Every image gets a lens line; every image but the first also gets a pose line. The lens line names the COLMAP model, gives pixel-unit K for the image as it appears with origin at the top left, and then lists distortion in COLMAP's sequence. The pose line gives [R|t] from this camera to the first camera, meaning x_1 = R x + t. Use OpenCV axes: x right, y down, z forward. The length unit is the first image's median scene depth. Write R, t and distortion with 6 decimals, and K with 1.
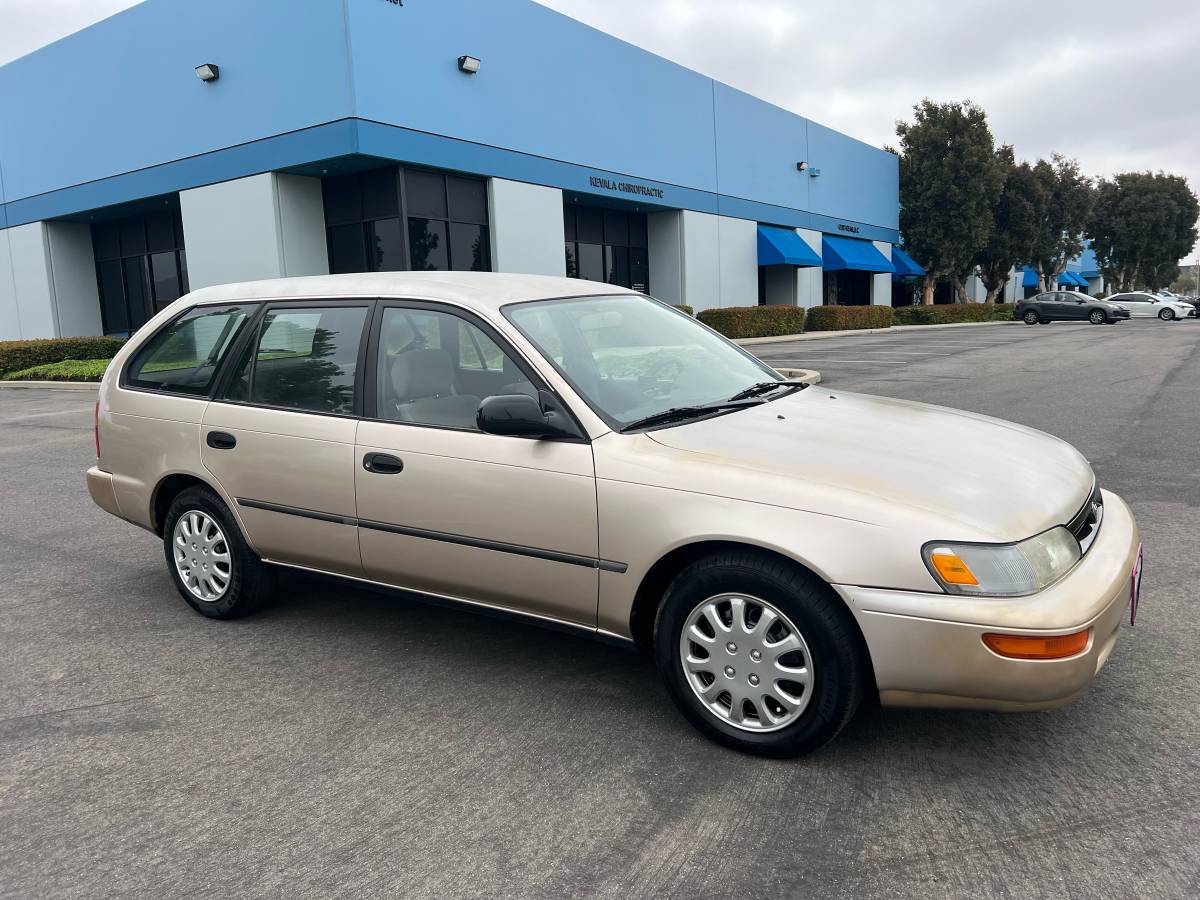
lens RADIAL K [[905.8, 0, 595.5], [0, 905.8, 444.6], [0, 0, 1]] dist [0.051217, -0.055093]
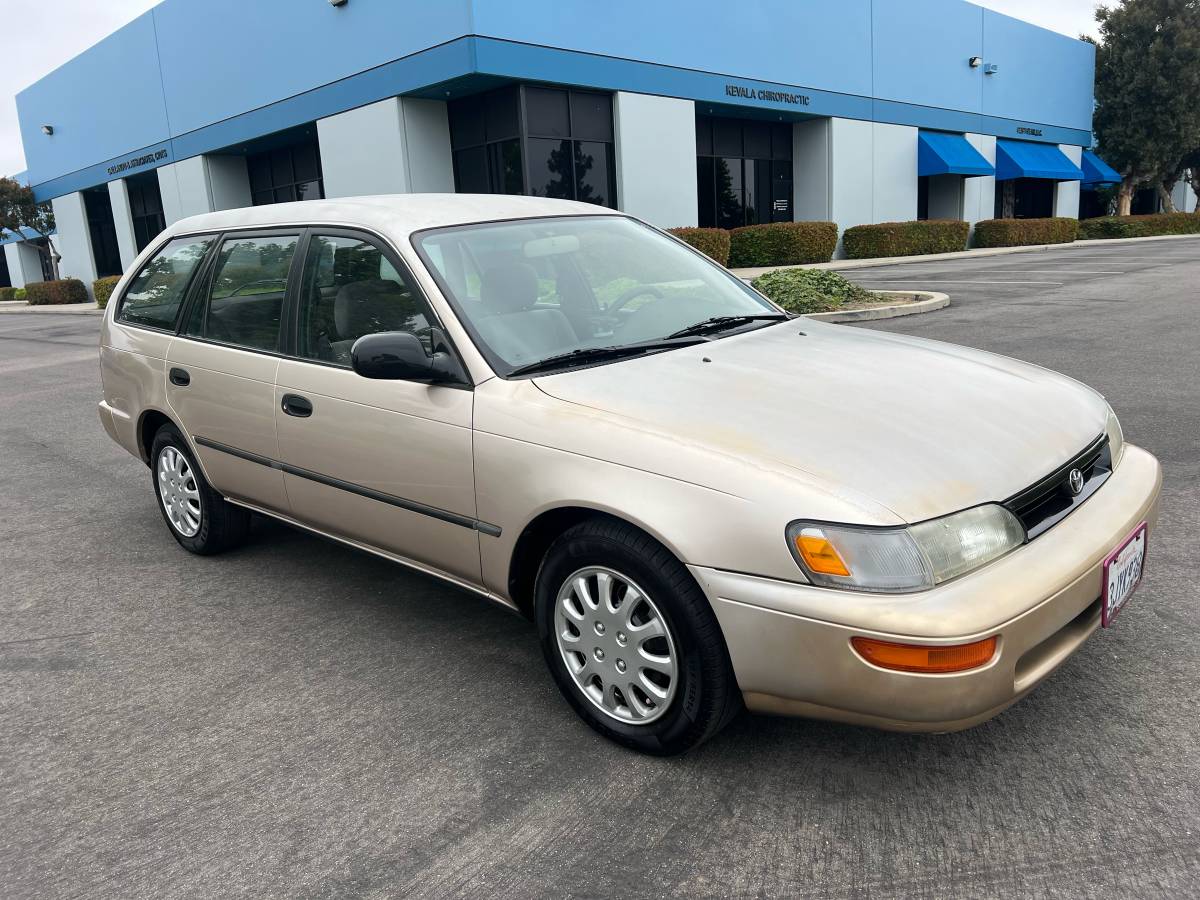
lens RADIAL K [[904.9, 0, 594.7], [0, 904.9, 450.6], [0, 0, 1]] dist [0.053883, -0.058273]
pose [[0.984333, 0.022475, -0.174880, 0.044688], [-0.006731, 0.995909, 0.090108, -0.003794], [0.176190, -0.087520, 0.980458, 0.024353]]
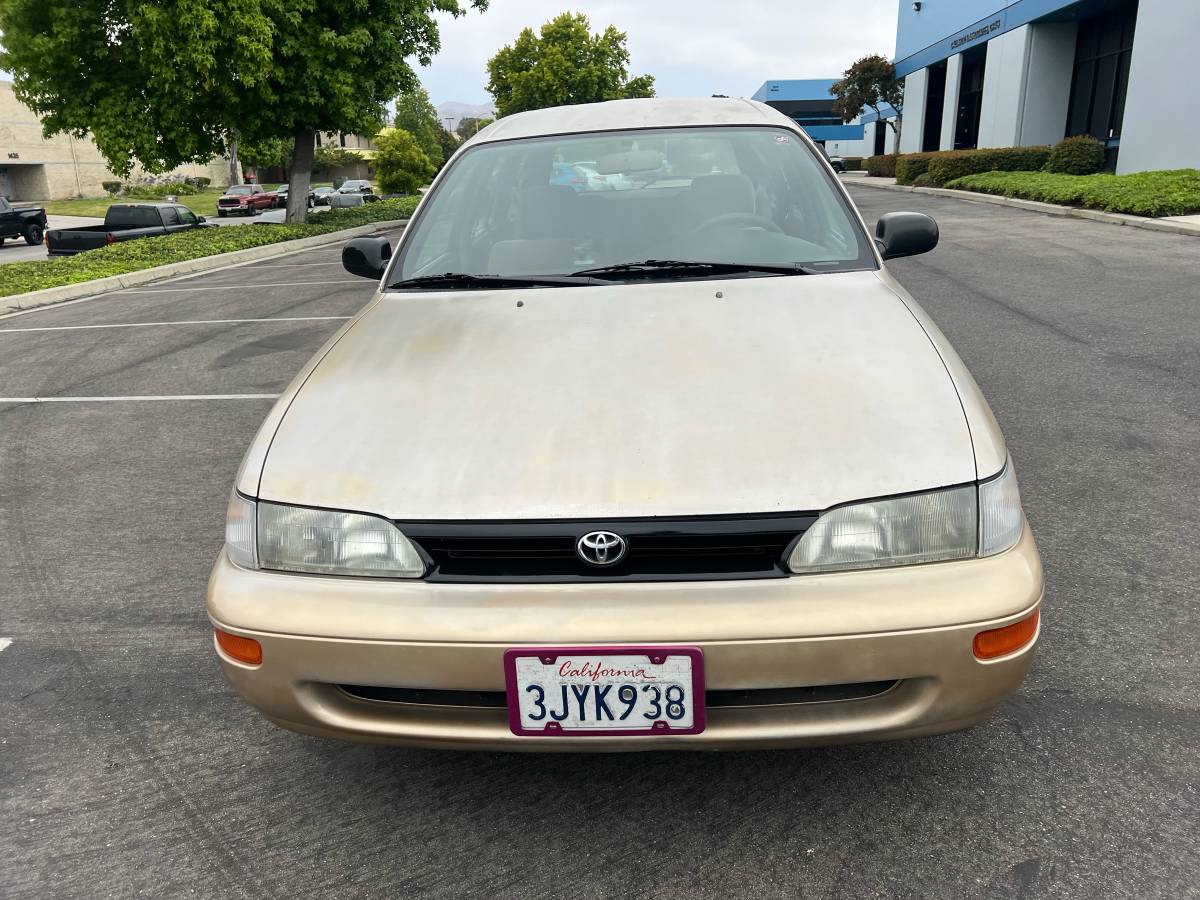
lens RADIAL K [[905.8, 0, 595.5], [0, 905.8, 444.6], [0, 0, 1]] dist [0.051217, -0.055093]
pose [[0.483063, 0.289961, -0.826179, 0.164007], [-0.118074, 0.956527, 0.266671, -0.023282], [0.867588, -0.031269, 0.496300, 0.118104]]
